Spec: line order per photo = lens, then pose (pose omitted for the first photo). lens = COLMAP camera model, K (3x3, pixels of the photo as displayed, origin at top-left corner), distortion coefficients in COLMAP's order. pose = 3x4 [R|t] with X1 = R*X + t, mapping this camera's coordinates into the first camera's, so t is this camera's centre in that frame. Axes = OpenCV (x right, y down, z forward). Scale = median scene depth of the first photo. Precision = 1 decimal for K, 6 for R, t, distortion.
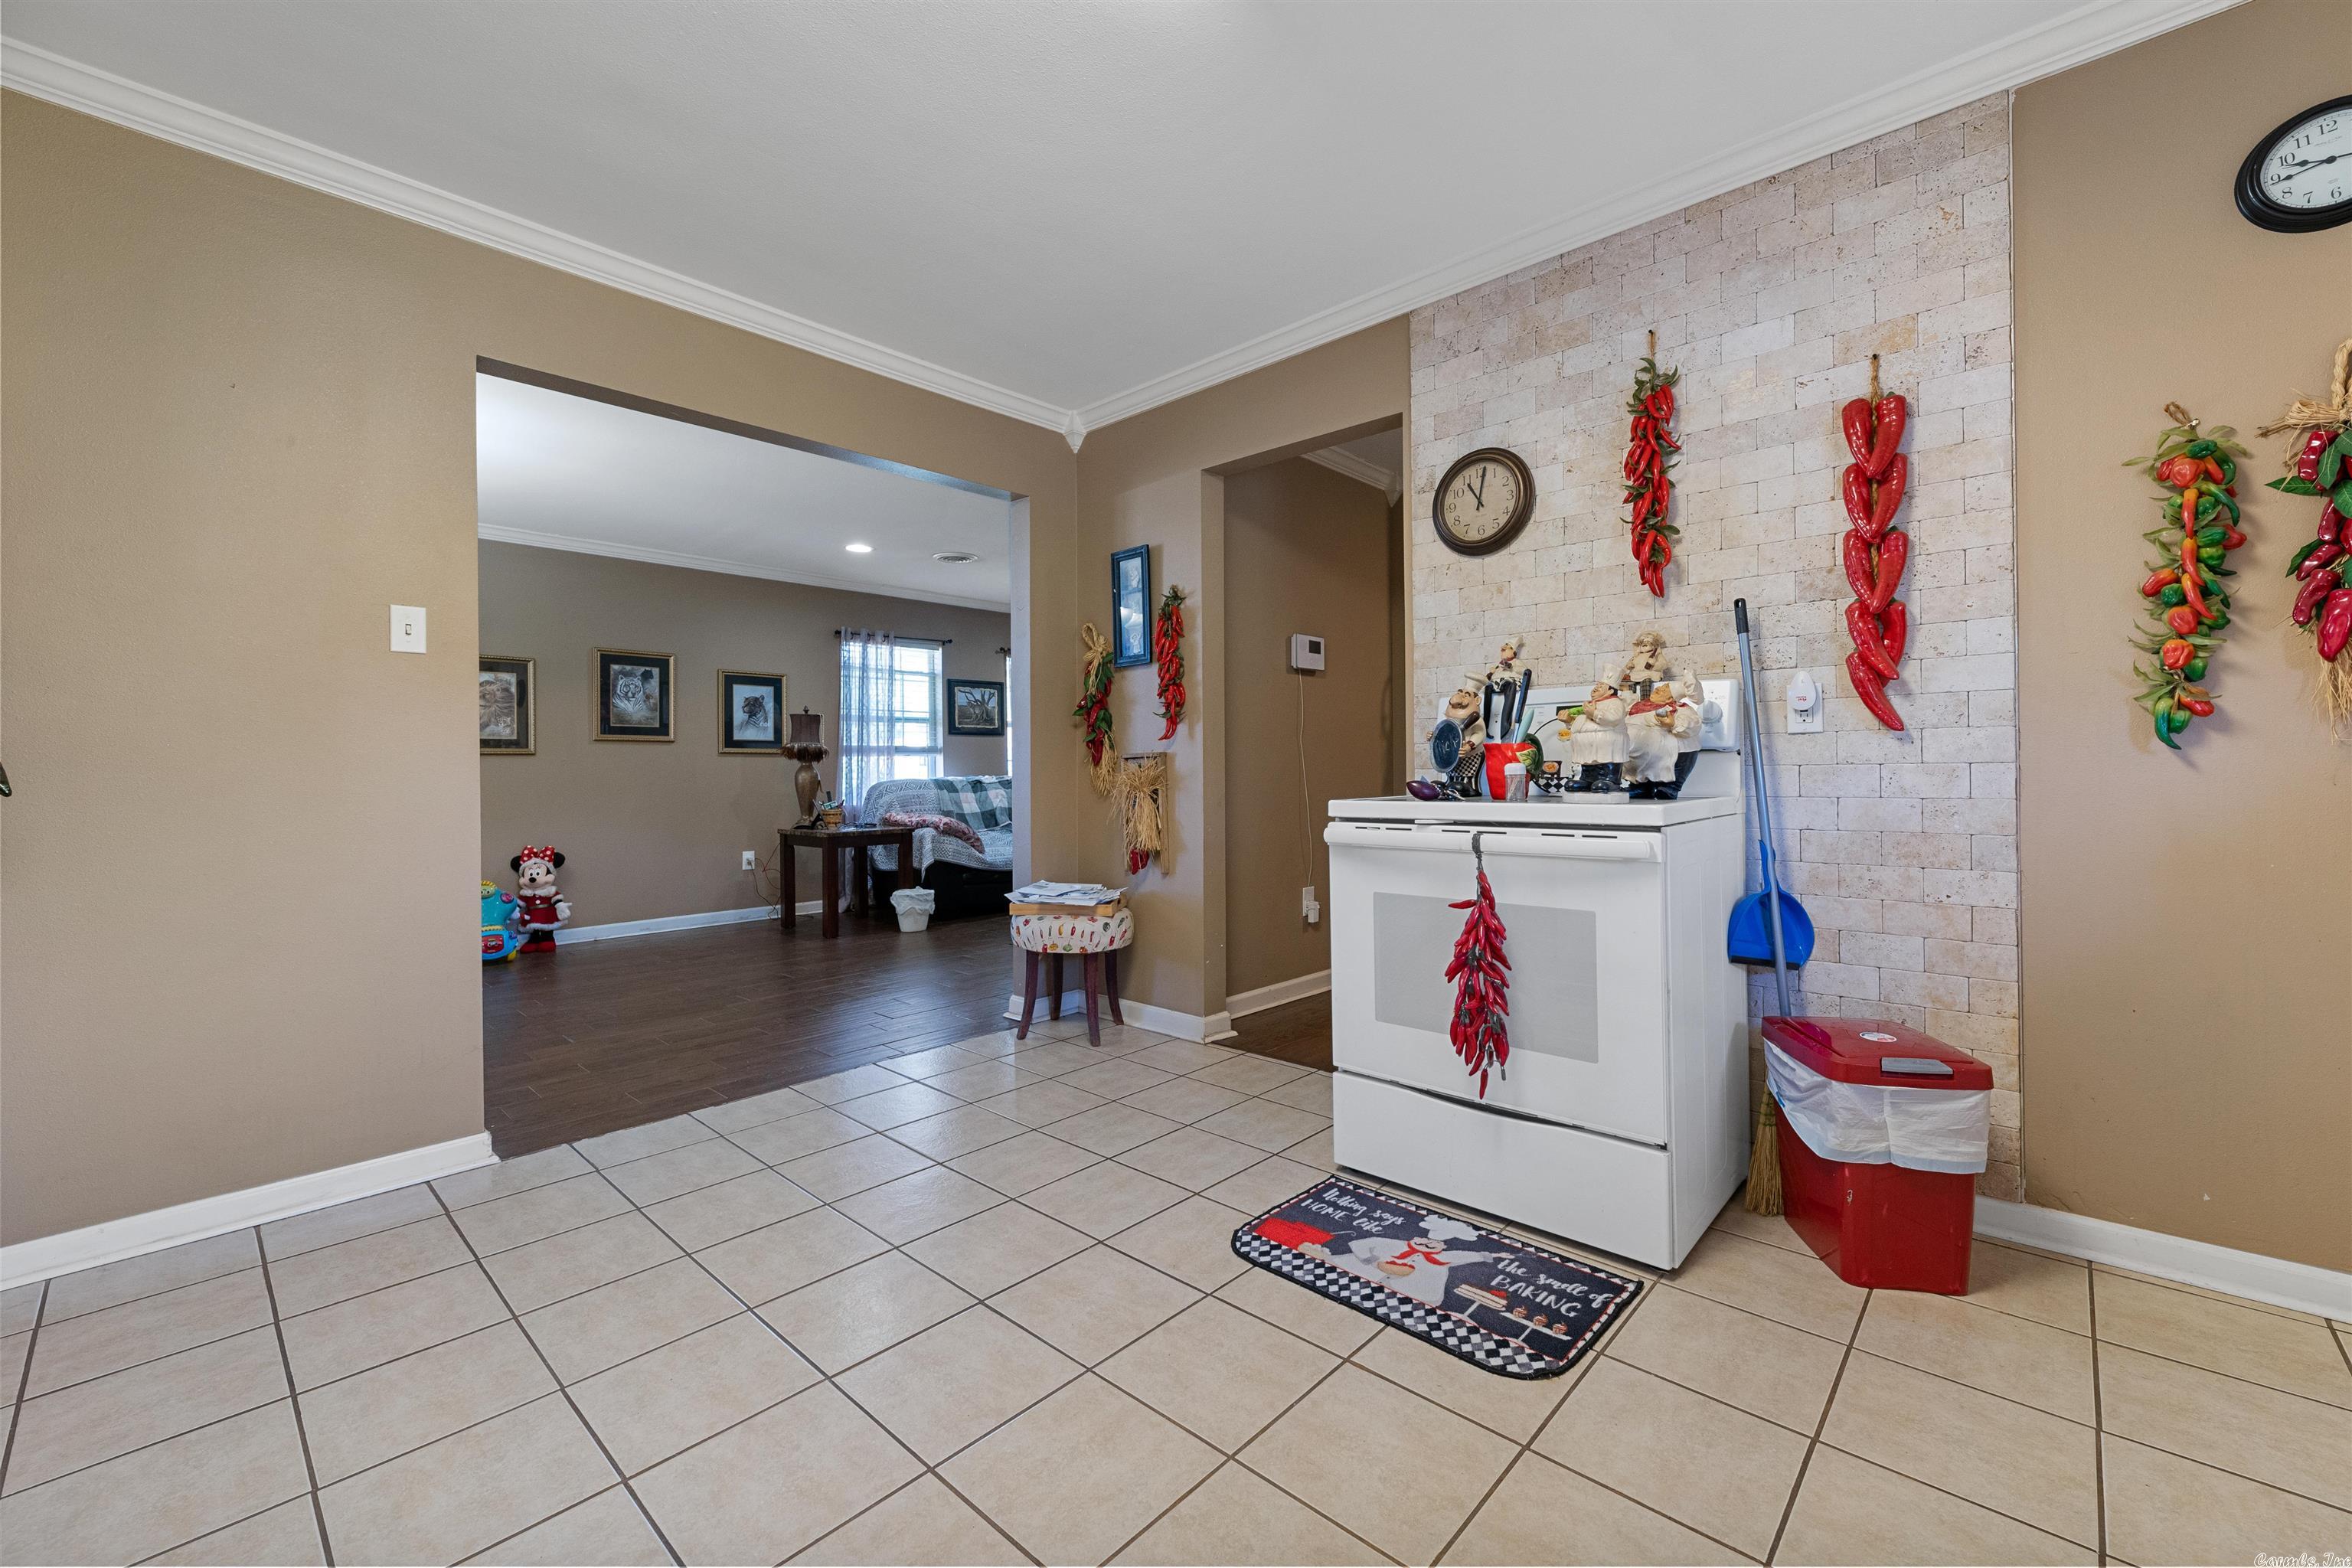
lens RADIAL K [[955.4, 0, 1161.1], [0, 955.4, 768.5], [0, 0, 1]] dist [0.005874, -0.003417]
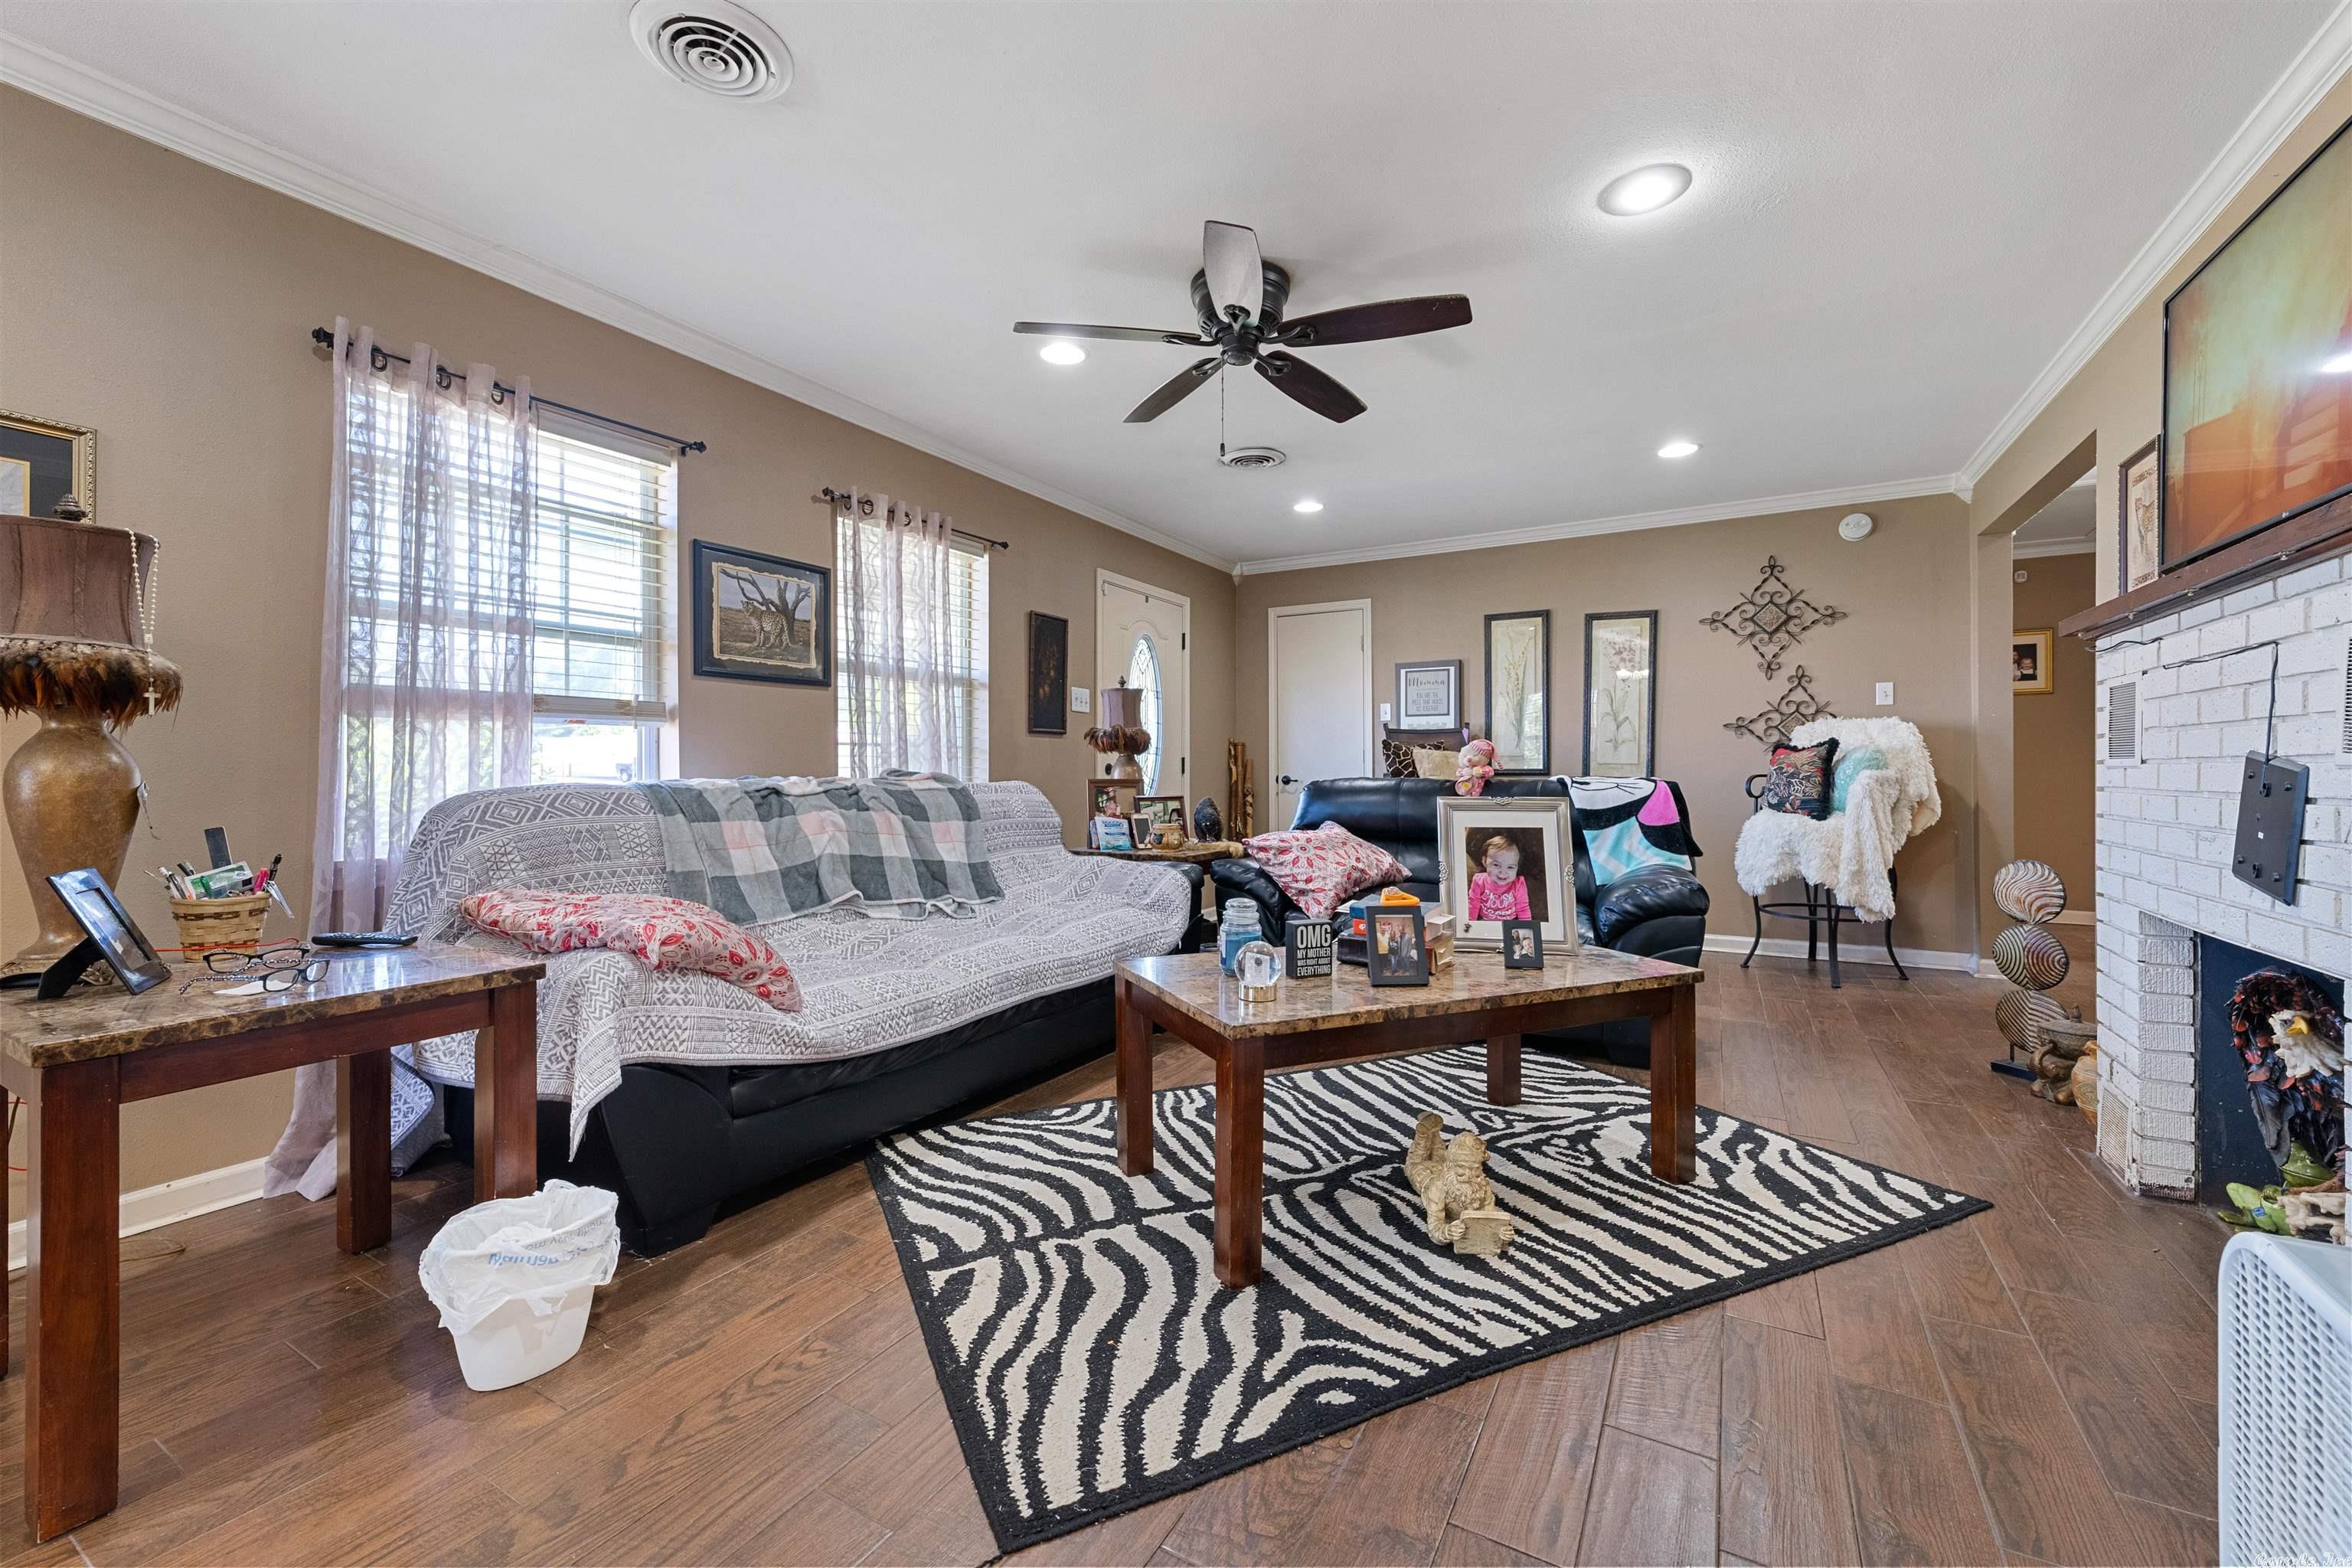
lens RADIAL K [[955.4, 0, 1171.4], [0, 955.4, 772.4], [0, 0, 1]] dist [0.005874, -0.003417]
pose [[0.973185, 0.010998, 0.229760, -0.331373], [-0.011679, 0.999931, 0.001605, 0.008373], [-0.229727, -0.004245, 0.973246, 1.571373]]
